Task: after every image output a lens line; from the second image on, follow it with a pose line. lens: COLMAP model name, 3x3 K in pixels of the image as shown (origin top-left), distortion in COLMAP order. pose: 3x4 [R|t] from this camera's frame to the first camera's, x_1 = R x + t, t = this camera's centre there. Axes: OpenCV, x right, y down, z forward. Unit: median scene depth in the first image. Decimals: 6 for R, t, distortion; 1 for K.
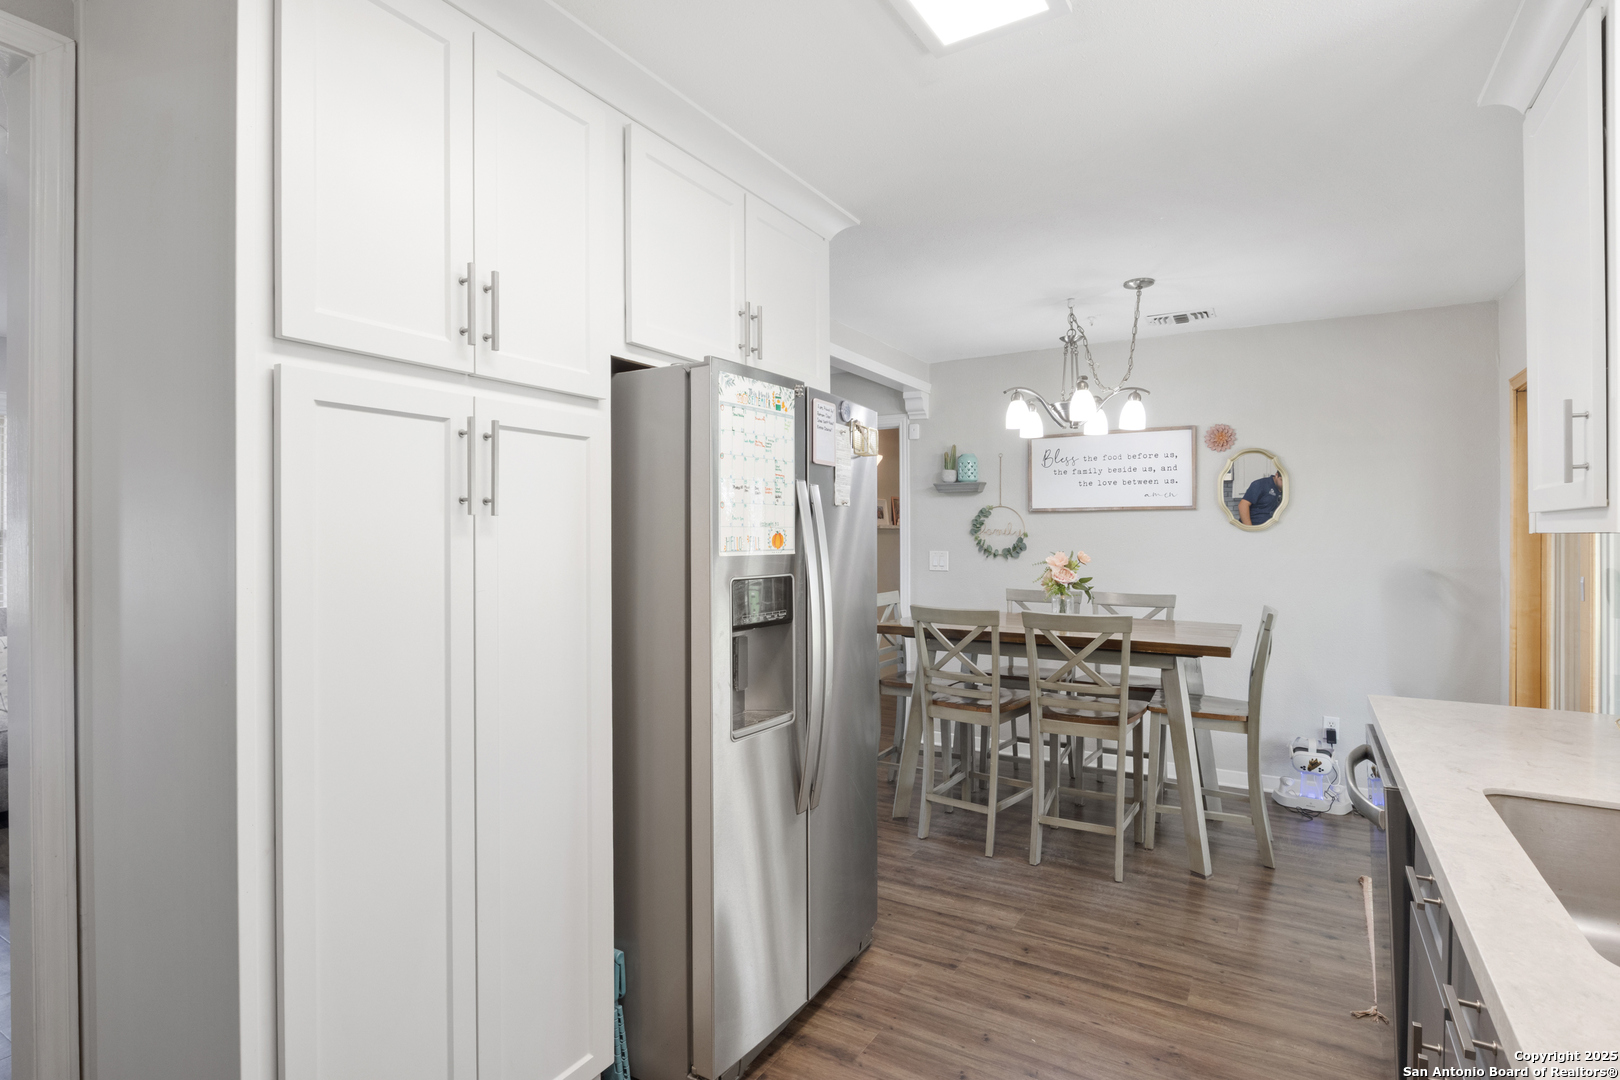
lens RADIAL K [[804.1, 0, 820.5], [0, 804.1, 535.4], [0, 0, 1]] dist [-0.005112, -0.000402]
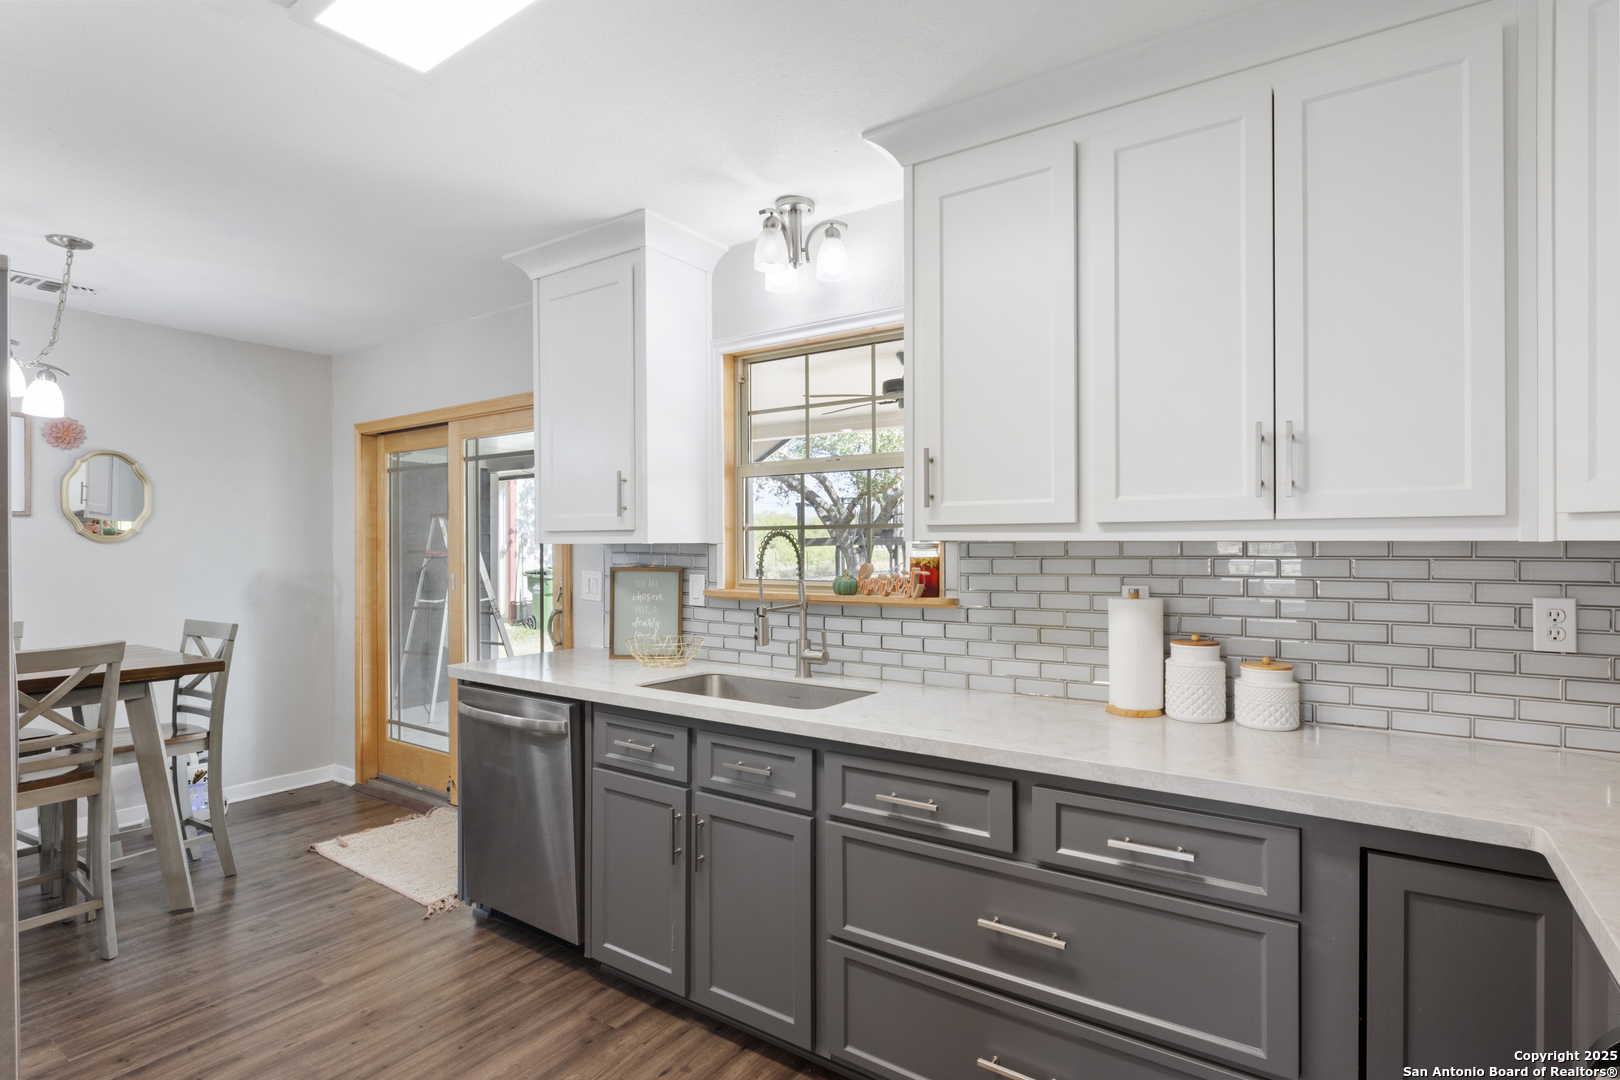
lens RADIAL K [[804.1, 0, 819.8], [0, 804.1, 543.1], [0, 0, 1]] dist [-0.005112, -0.000402]
pose [[0.069474, -0.001897, 0.997582, -0.286015], [0.004493, 0.999989, 0.001589, -0.002117], [-0.997574, 0.004372, 0.069482, 0.137030]]
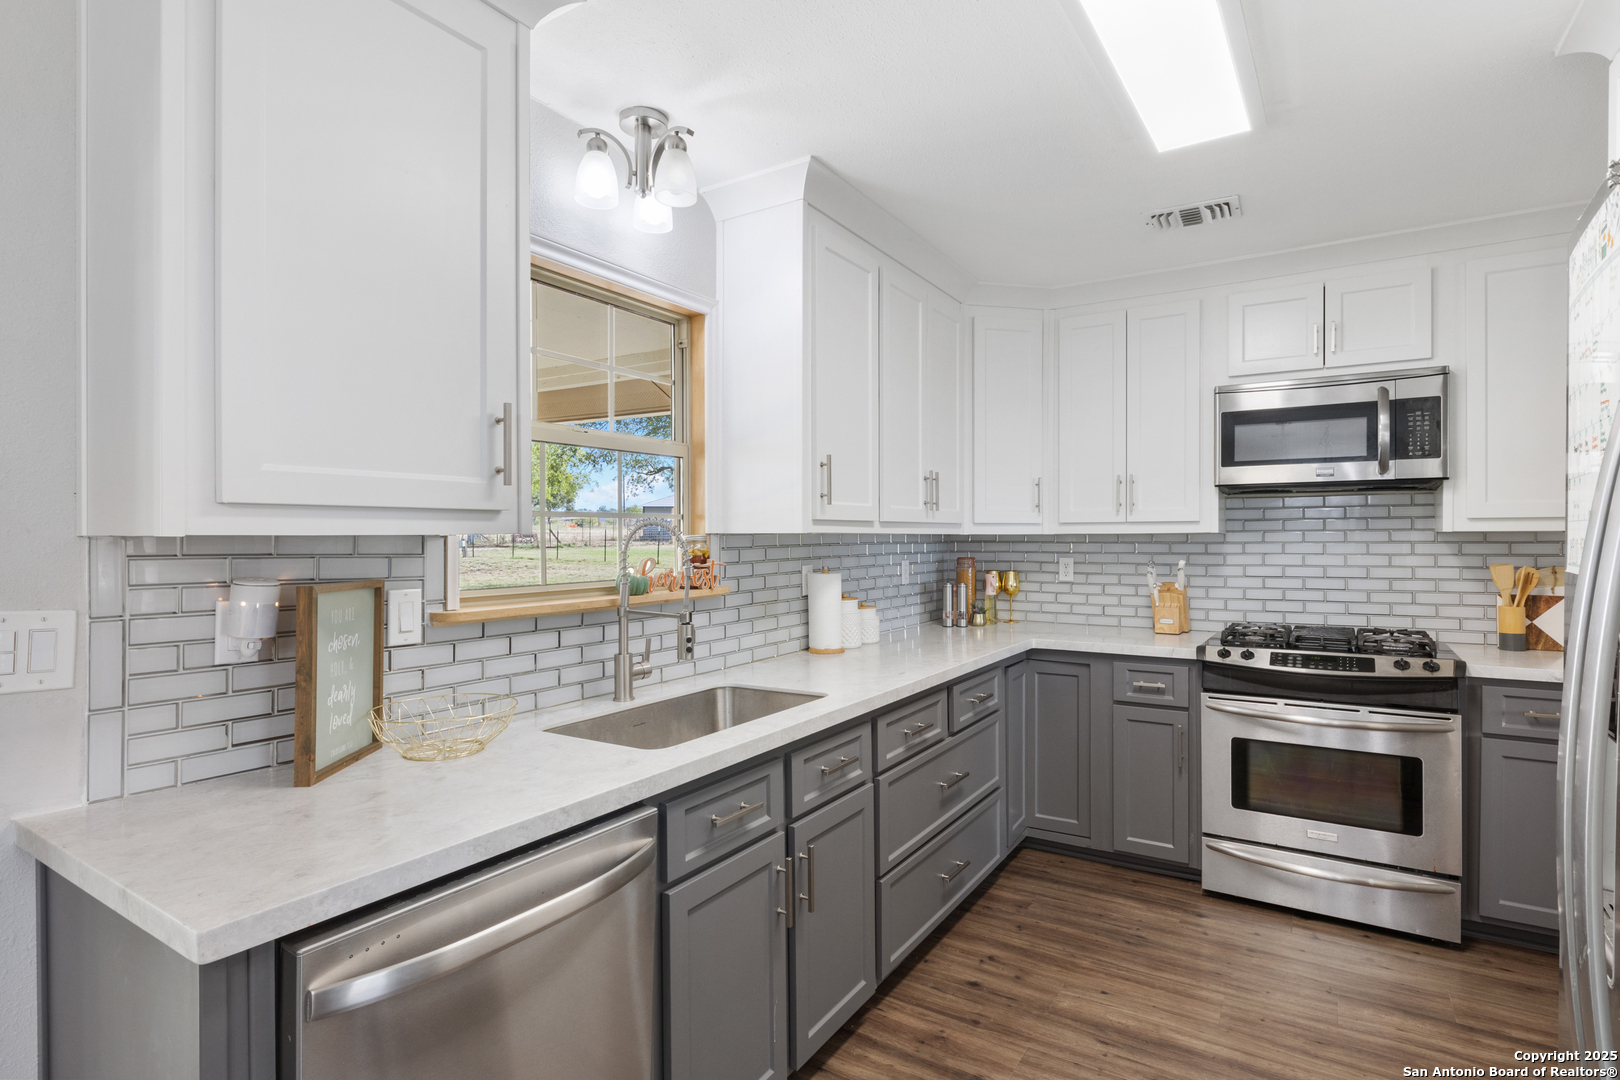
lens RADIAL K [[804.1, 0, 811.6], [0, 804.1, 537.7], [0, 0, 1]] dist [-0.005112, -0.000402]
pose [[-0.998754, 0.003096, 0.049804, 0.163191], [0.003216, 0.999992, 0.002329, -0.000093], [-0.049796, 0.002486, -0.998756, 0.658251]]
